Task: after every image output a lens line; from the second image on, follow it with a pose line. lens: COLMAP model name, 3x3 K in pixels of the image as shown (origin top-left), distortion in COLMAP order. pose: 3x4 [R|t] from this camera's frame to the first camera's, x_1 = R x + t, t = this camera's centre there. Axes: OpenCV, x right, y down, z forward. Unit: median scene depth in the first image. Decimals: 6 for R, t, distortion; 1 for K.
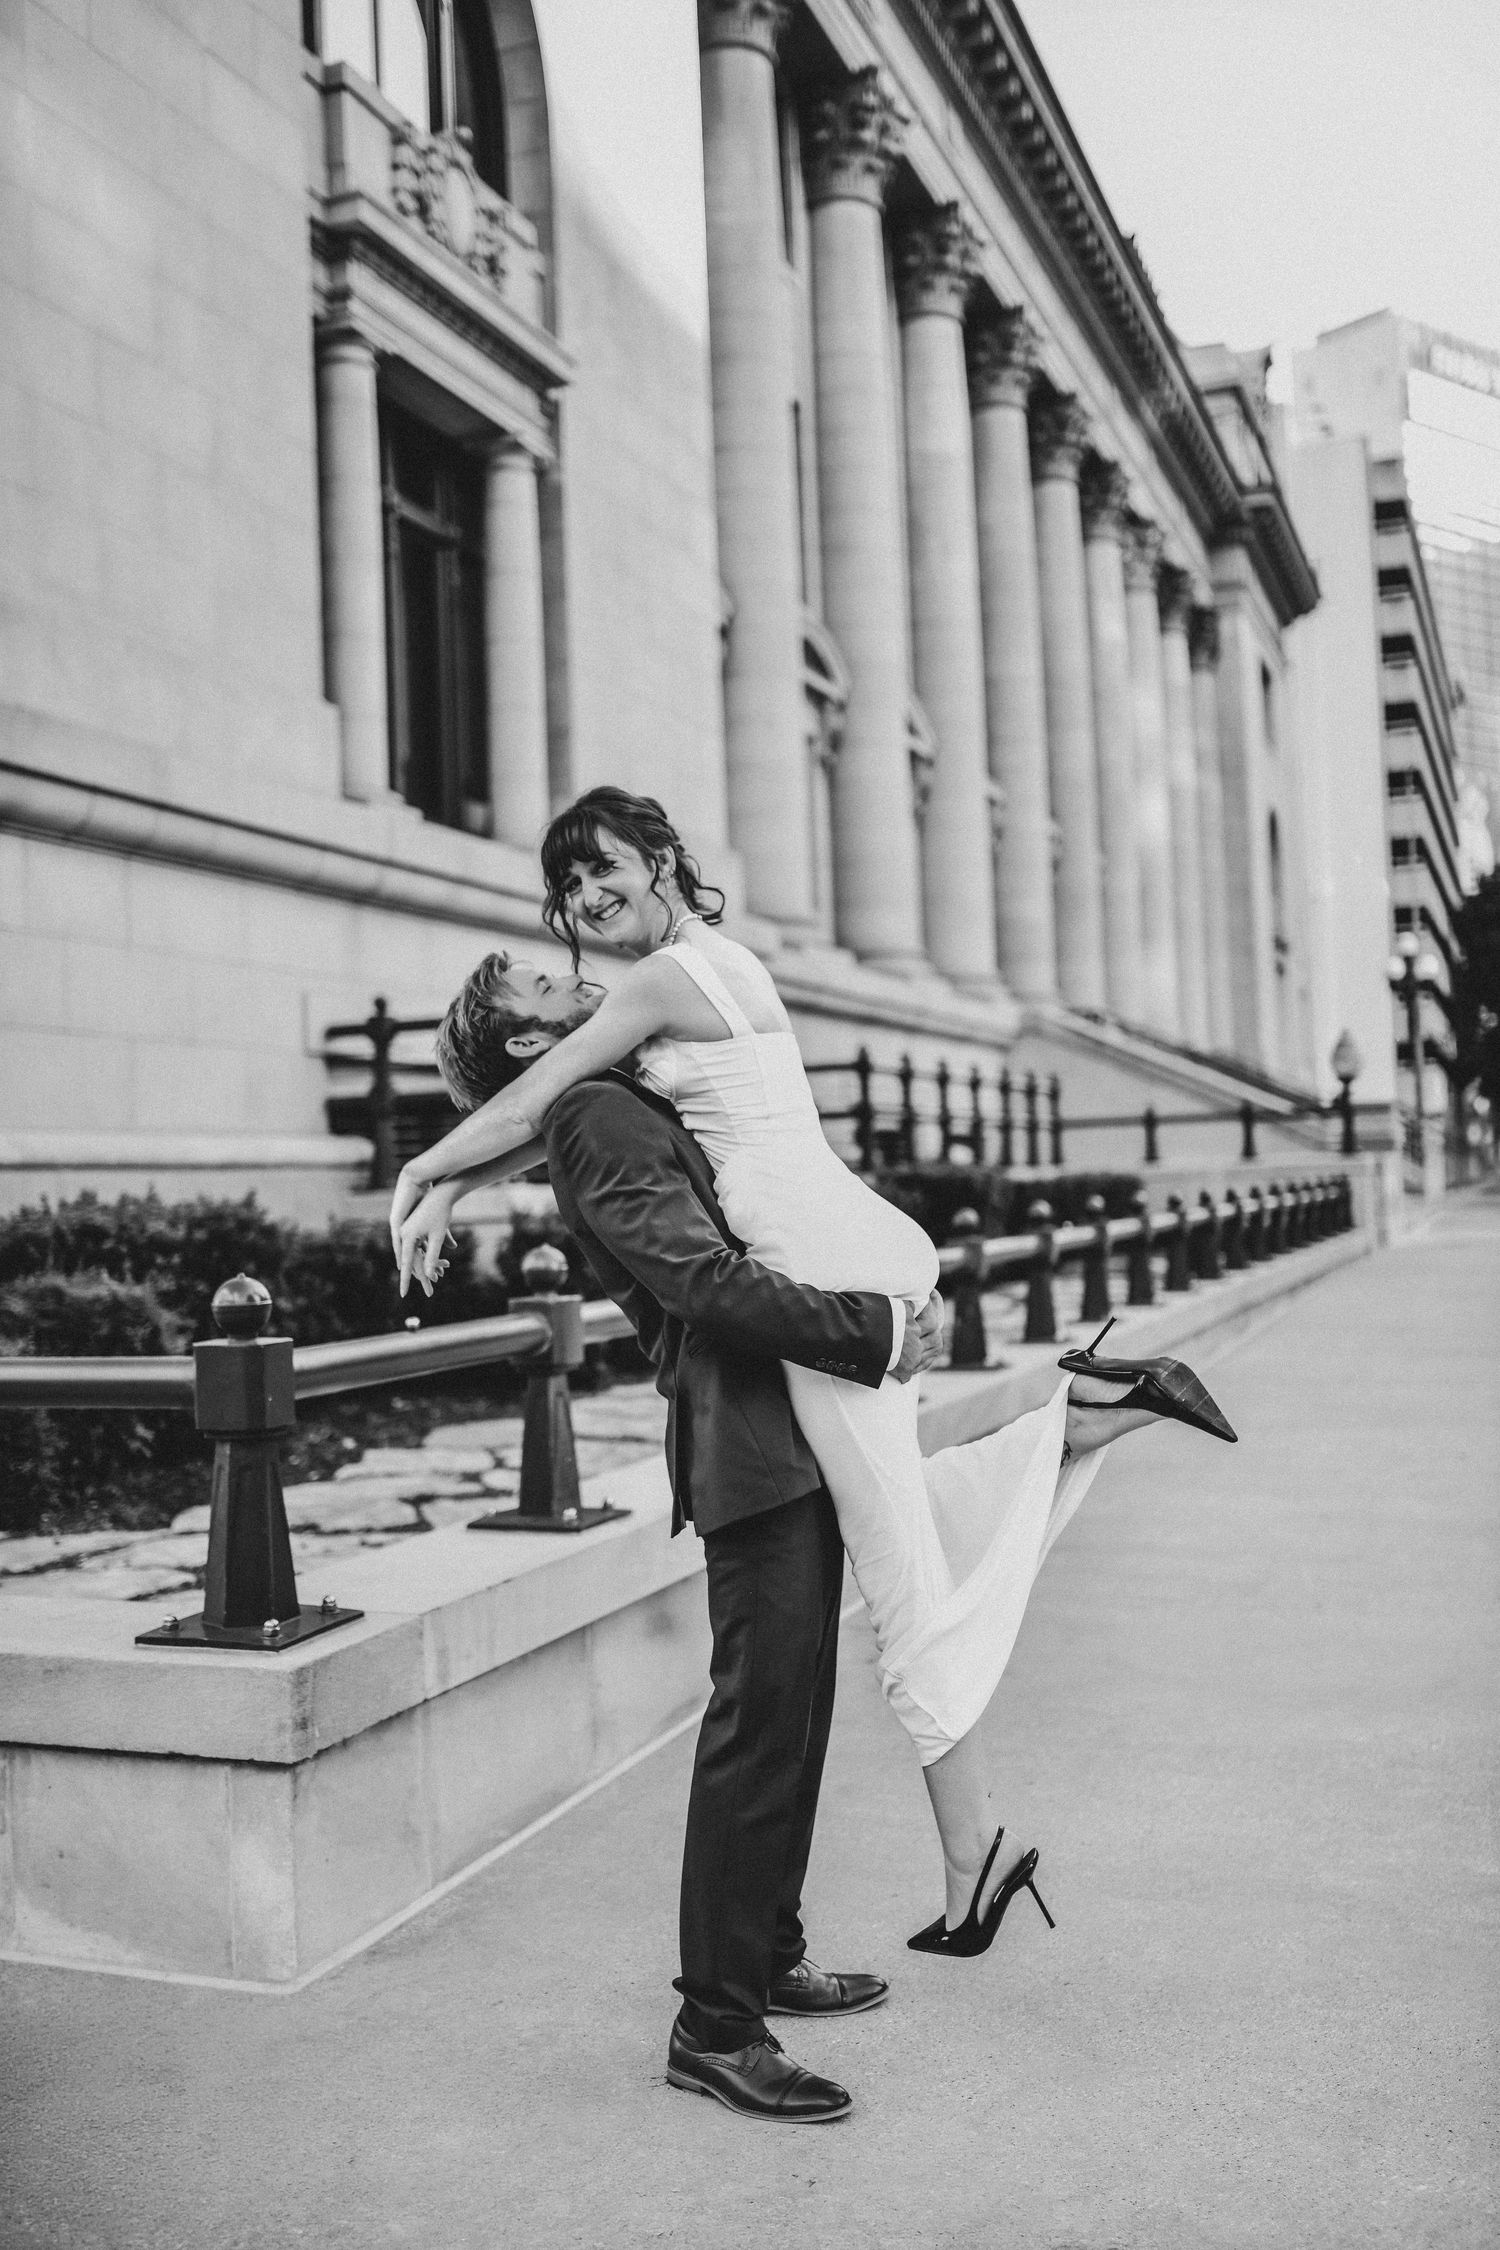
lens RADIAL K [[2266.7, 0, 752.2], [0, 2266.7, 1034.3], [0, 0, 1]] dist [0.026839, 0.017672]
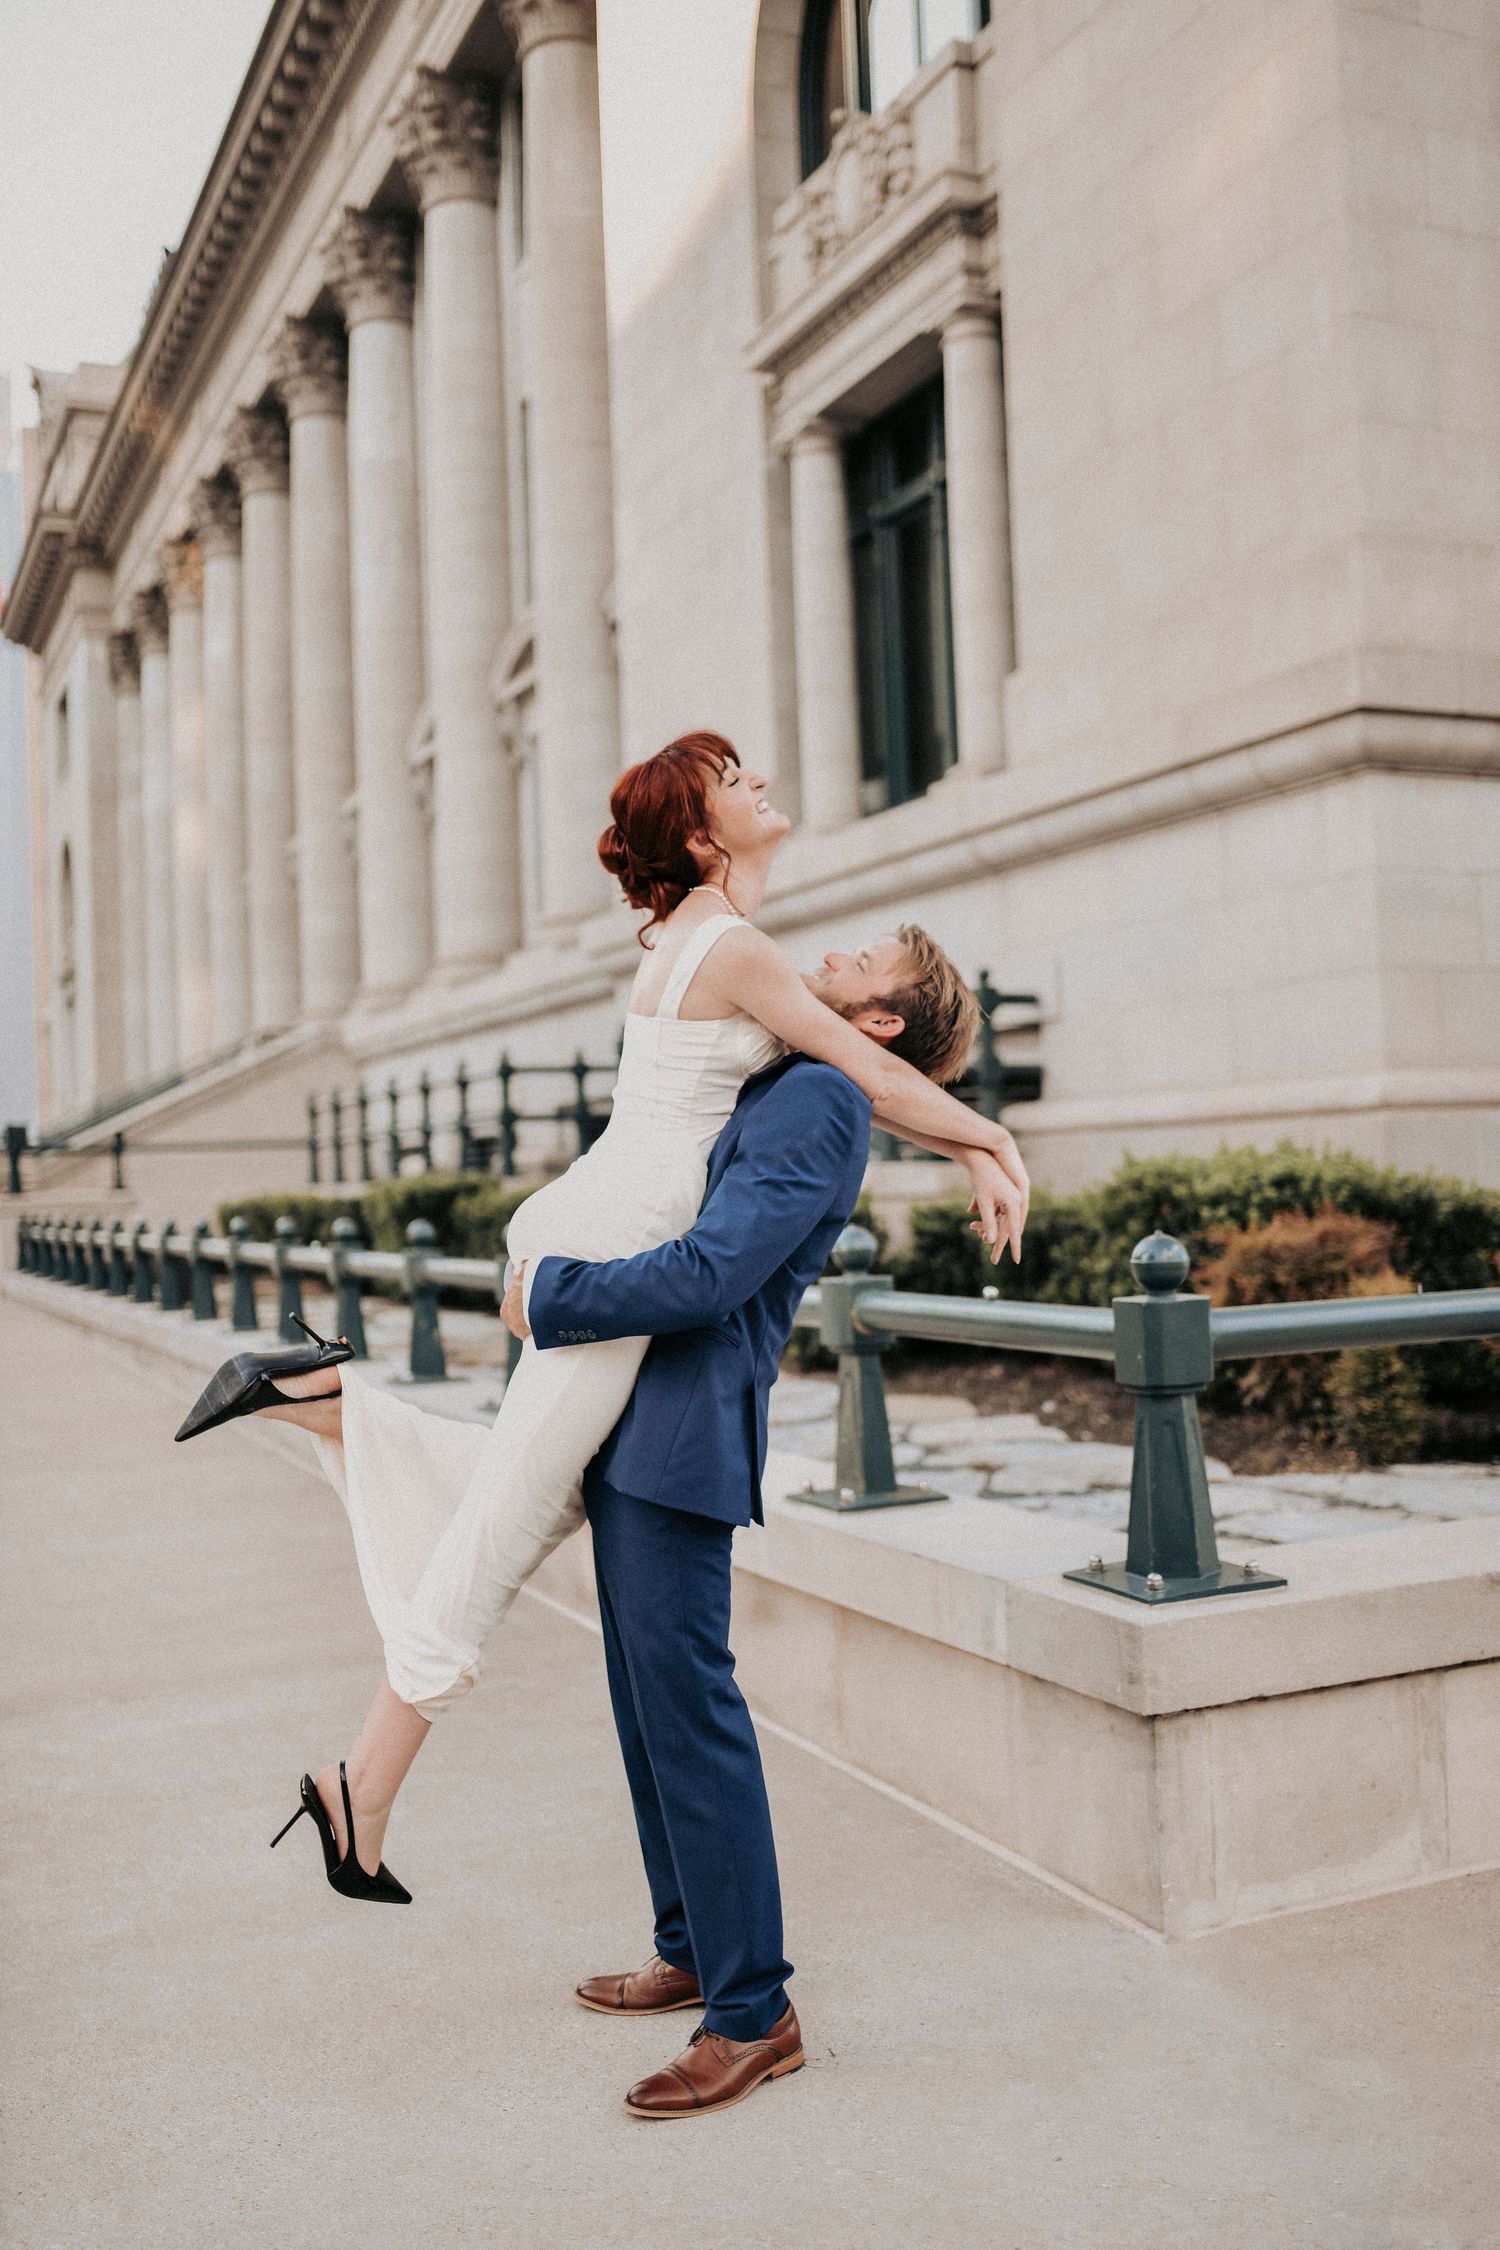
lens RADIAL K [[2130.3, 0, 733.7], [0, 2130.3, 1123.2], [0, 0, 1]] dist [-0.059684, 0.094761]
pose [[-0.722060, 0.044422, -0.690402, 0.589718], [0.111436, 0.992374, -0.052694, 0.092216], [0.682796, -0.114984, -0.721504, 1.648428]]
